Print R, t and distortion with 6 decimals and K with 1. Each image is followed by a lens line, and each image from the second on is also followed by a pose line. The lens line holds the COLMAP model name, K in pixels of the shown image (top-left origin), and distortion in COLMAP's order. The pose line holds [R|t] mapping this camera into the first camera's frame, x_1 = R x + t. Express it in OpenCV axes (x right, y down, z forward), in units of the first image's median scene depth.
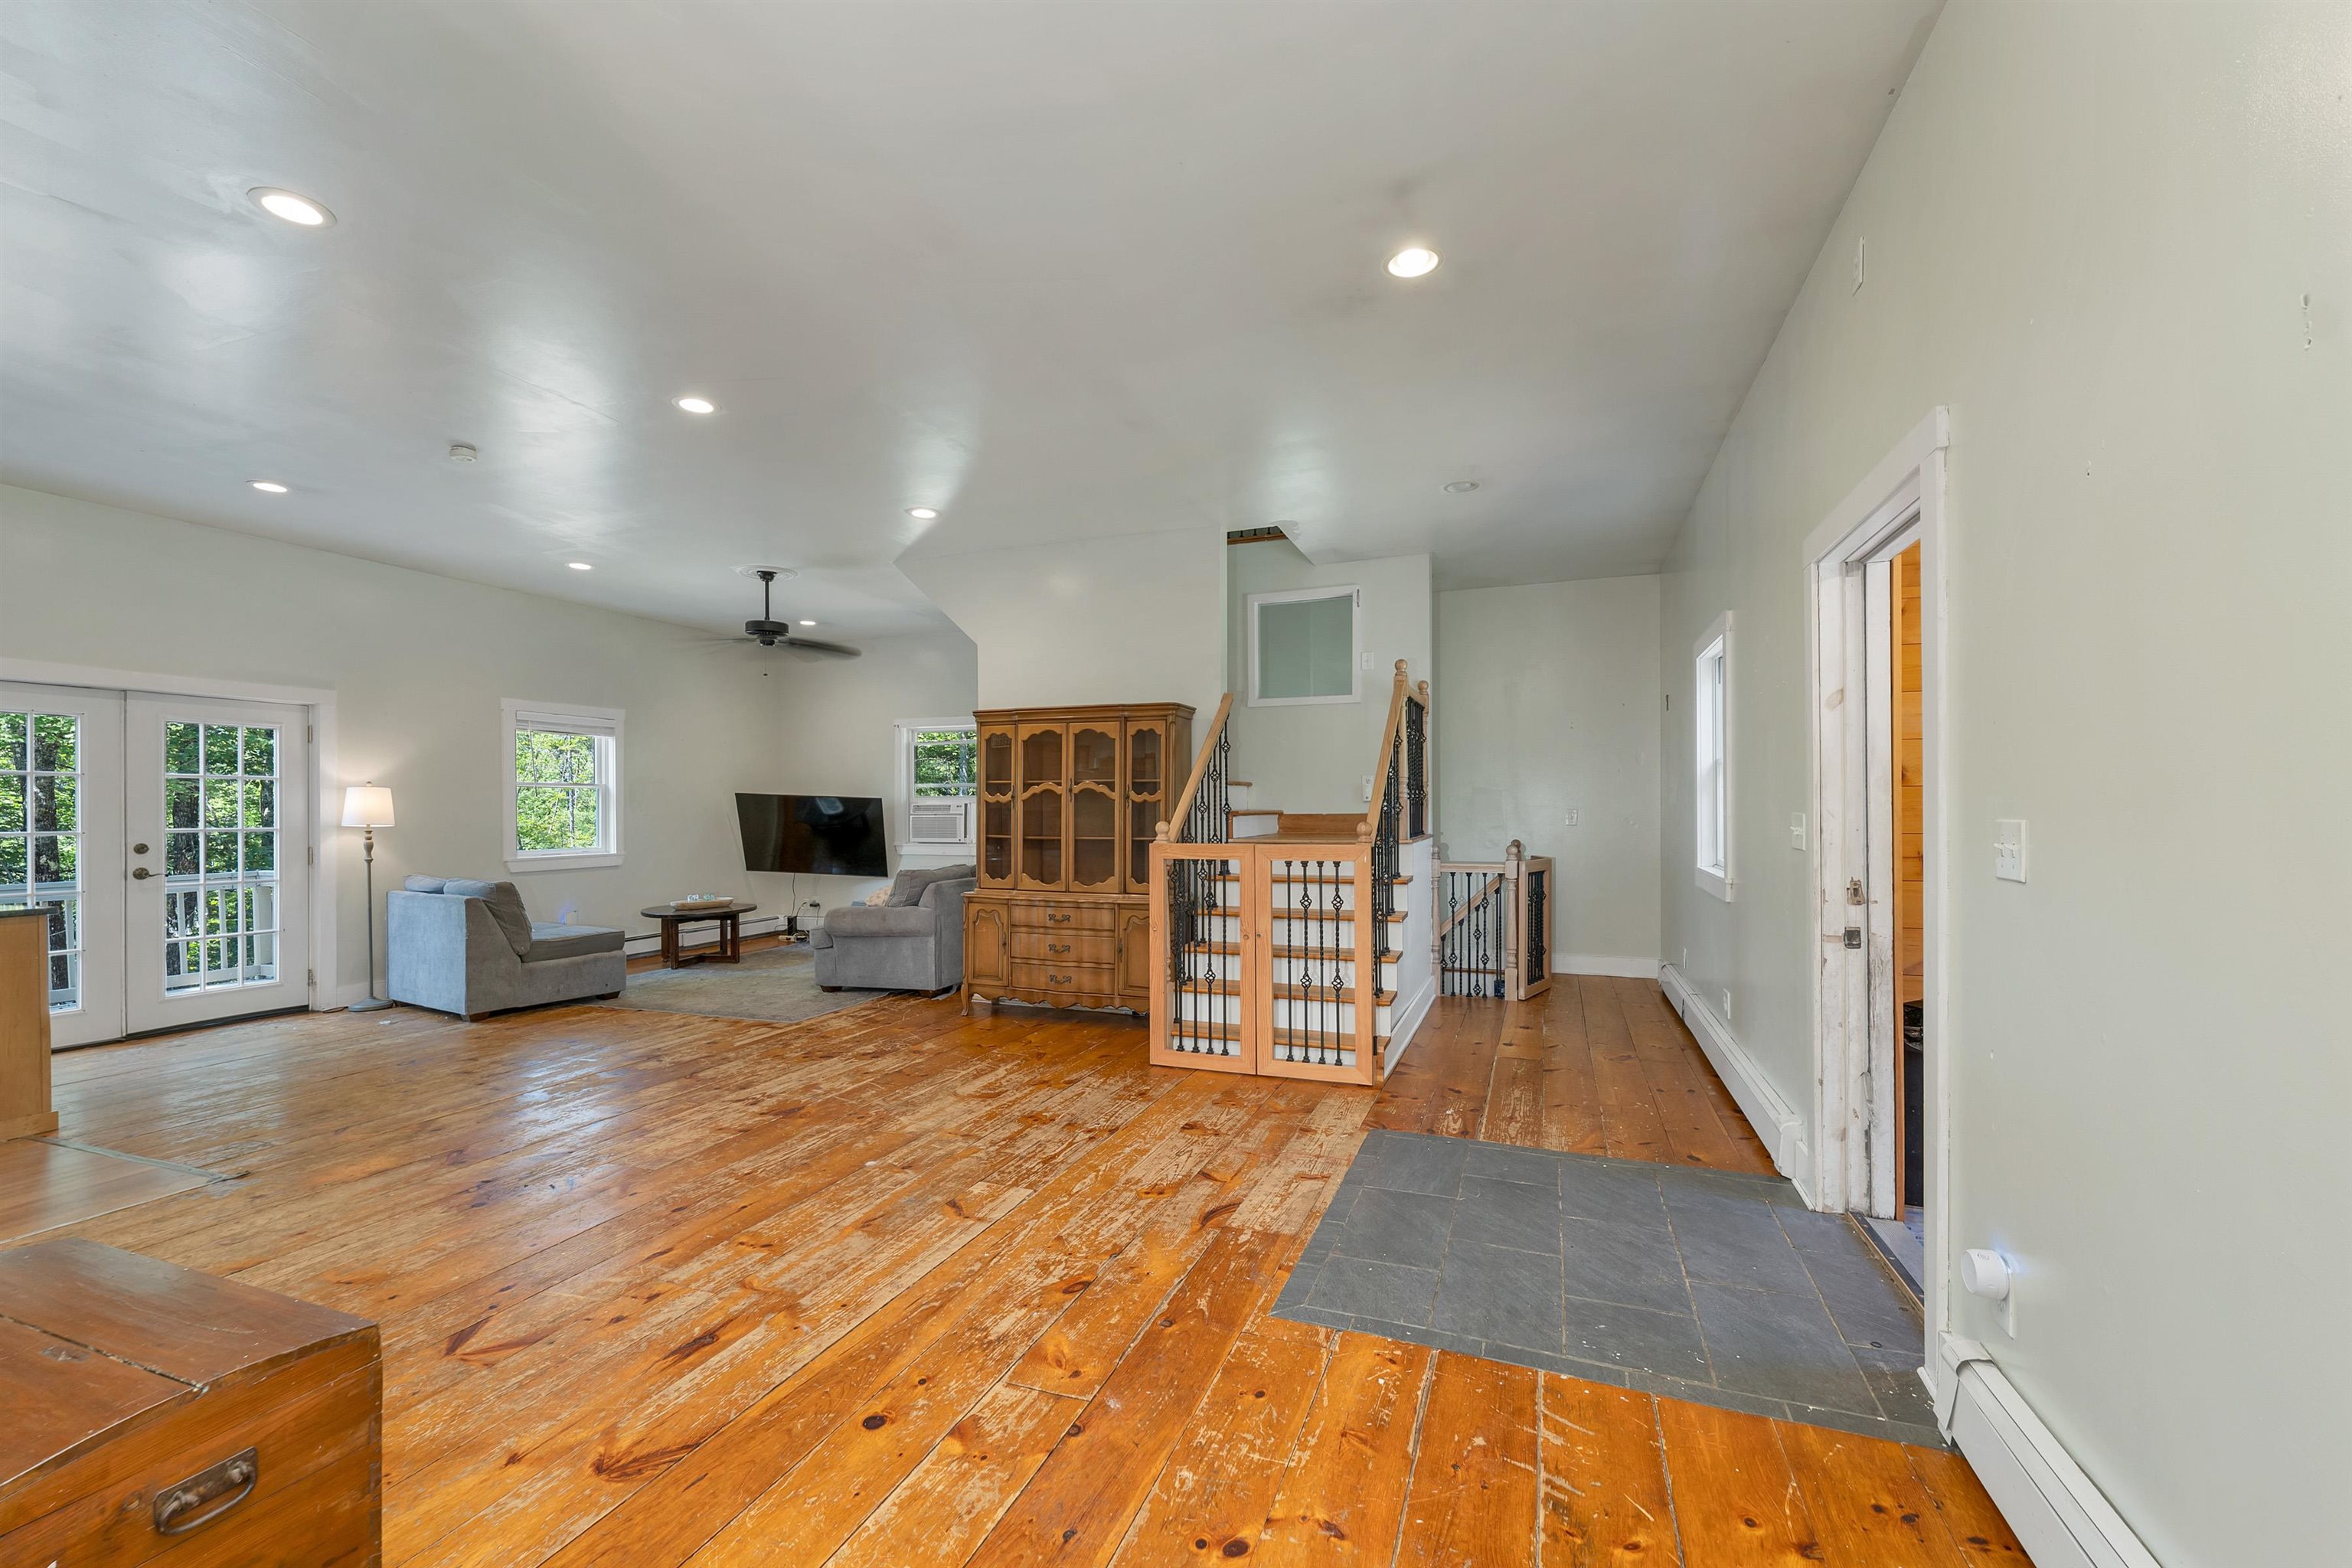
lens RADIAL K [[979.5, 0, 1166.4], [0, 979.5, 808.3], [0, 0, 1]] dist [0.002012, -0.000208]
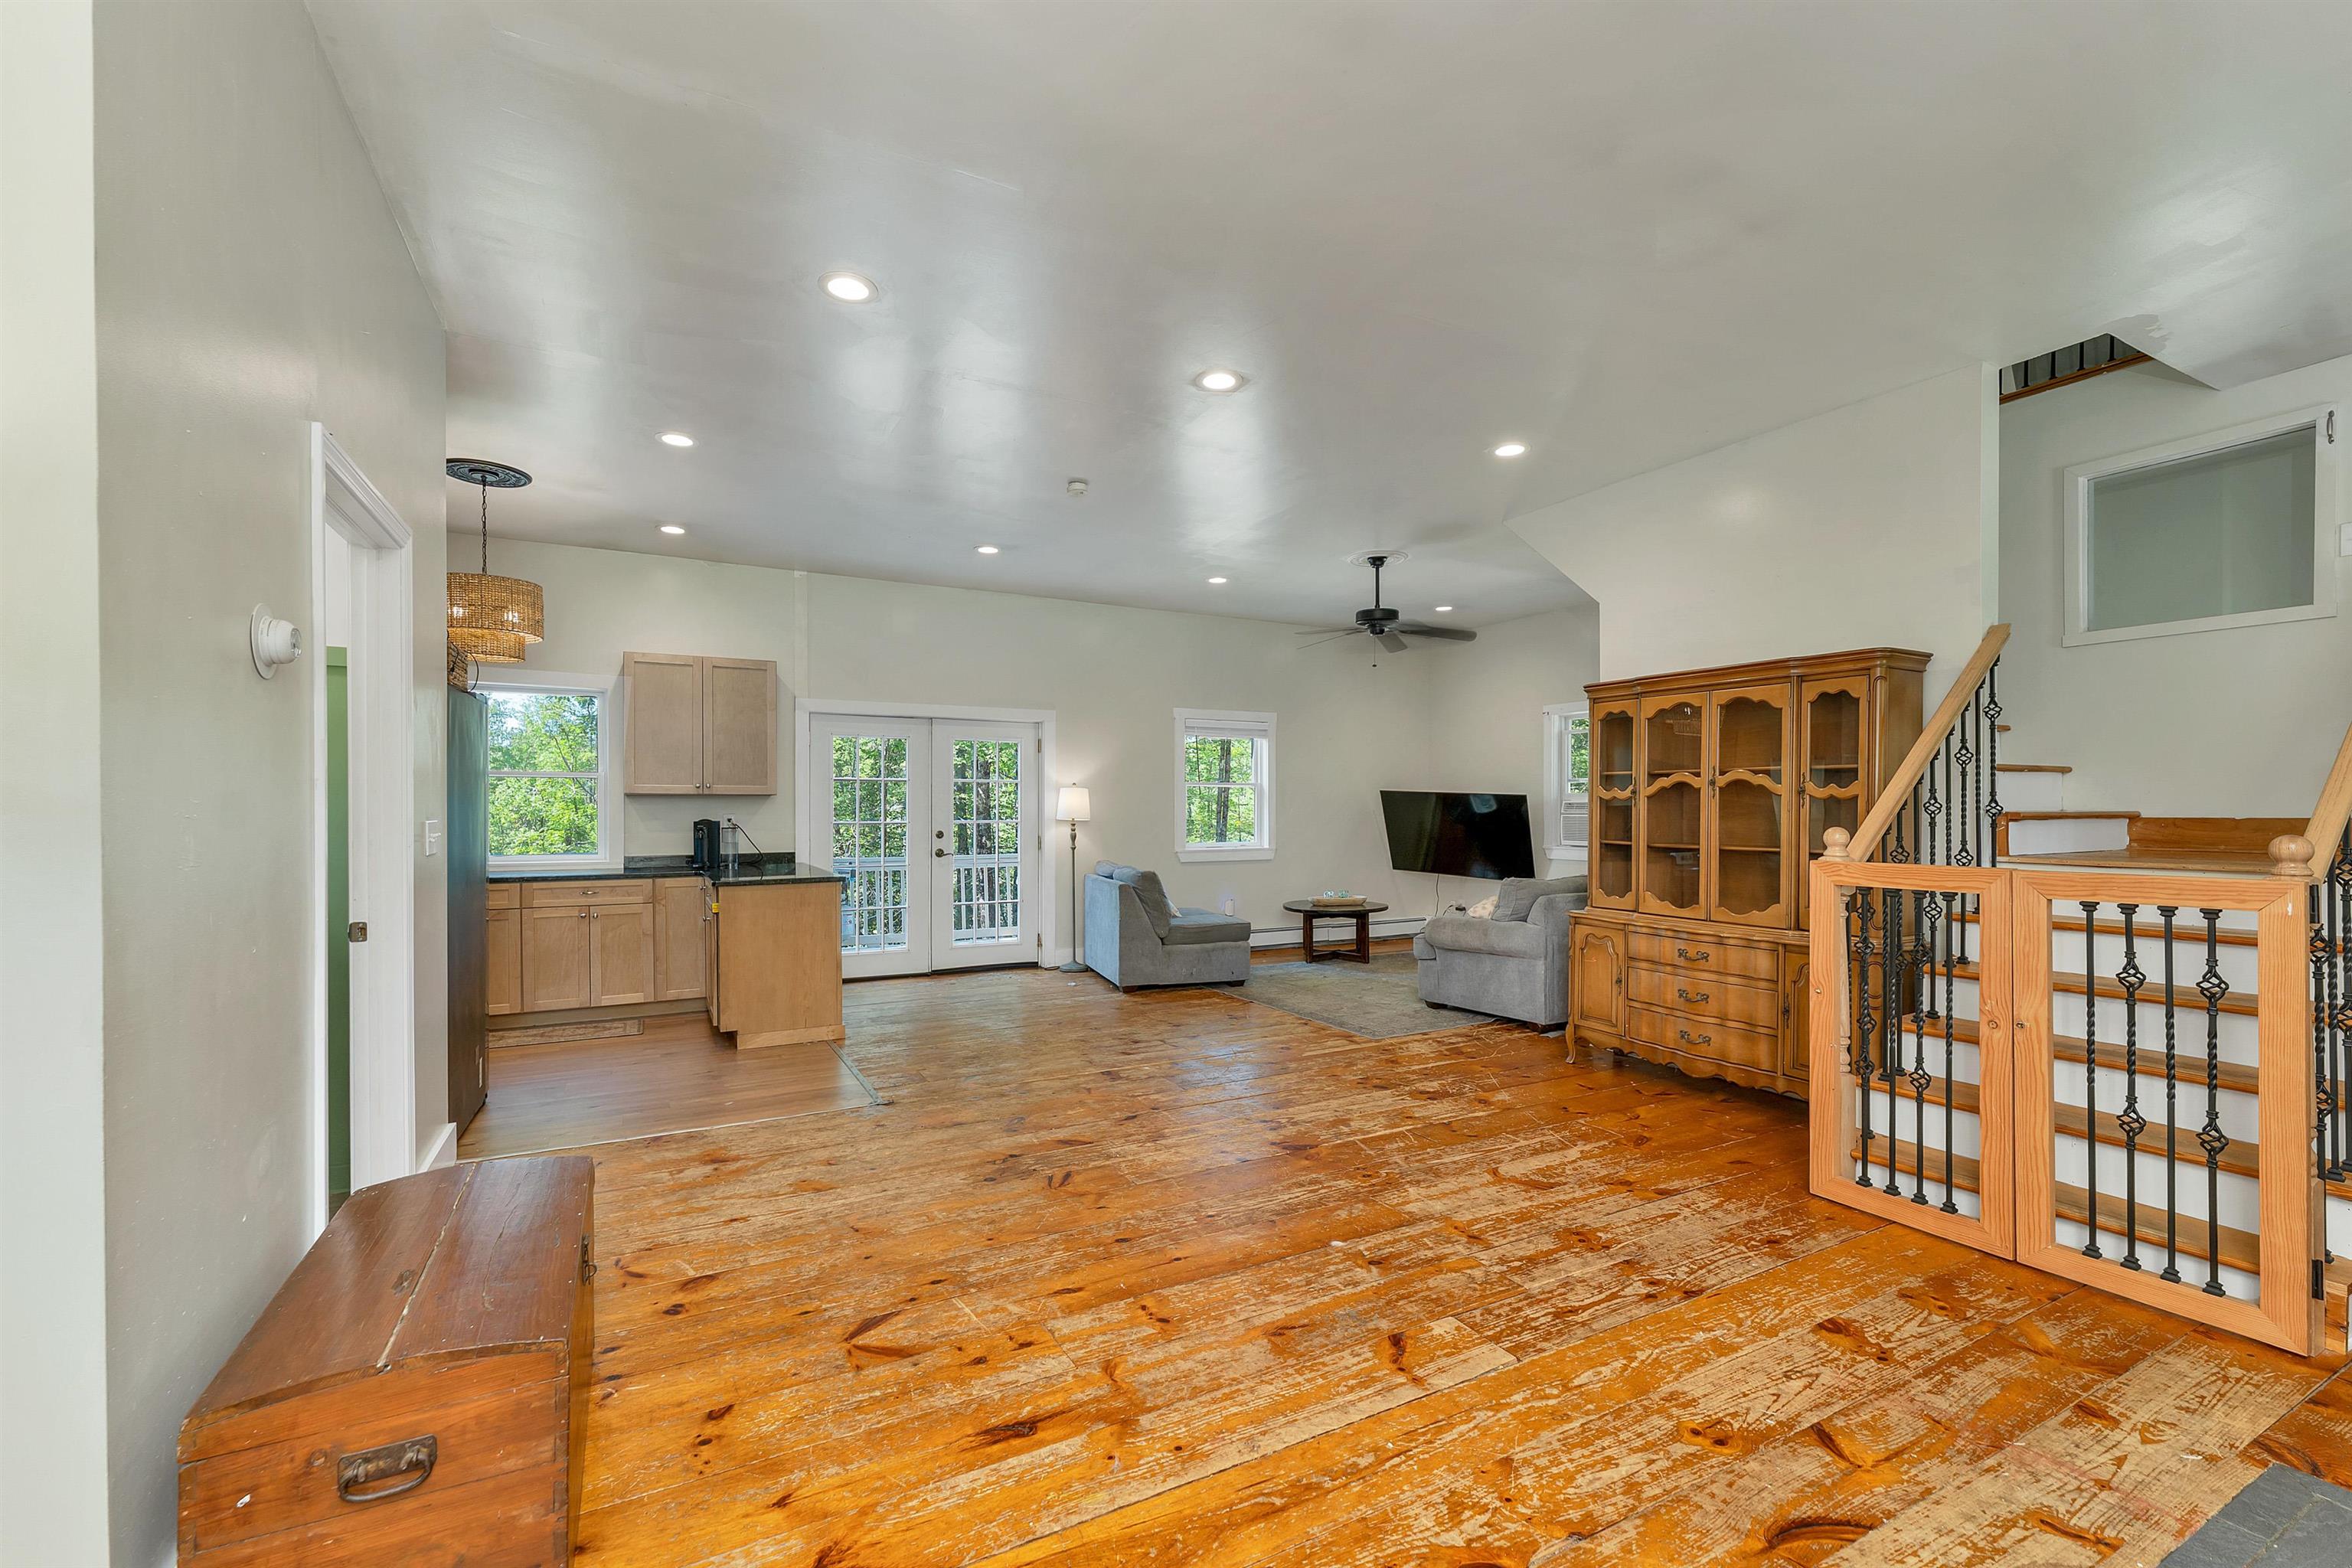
lens RADIAL K [[979.5, 0, 1166.4], [0, 979.5, 808.3], [0, 0, 1]] dist [0.002012, -0.000208]
pose [[0.755842, 0.004199, -0.654740, 0.090340], [-0.002788, 0.999991, 0.003194, -0.000401], [0.654748, -0.000589, 0.755847, 0.218519]]
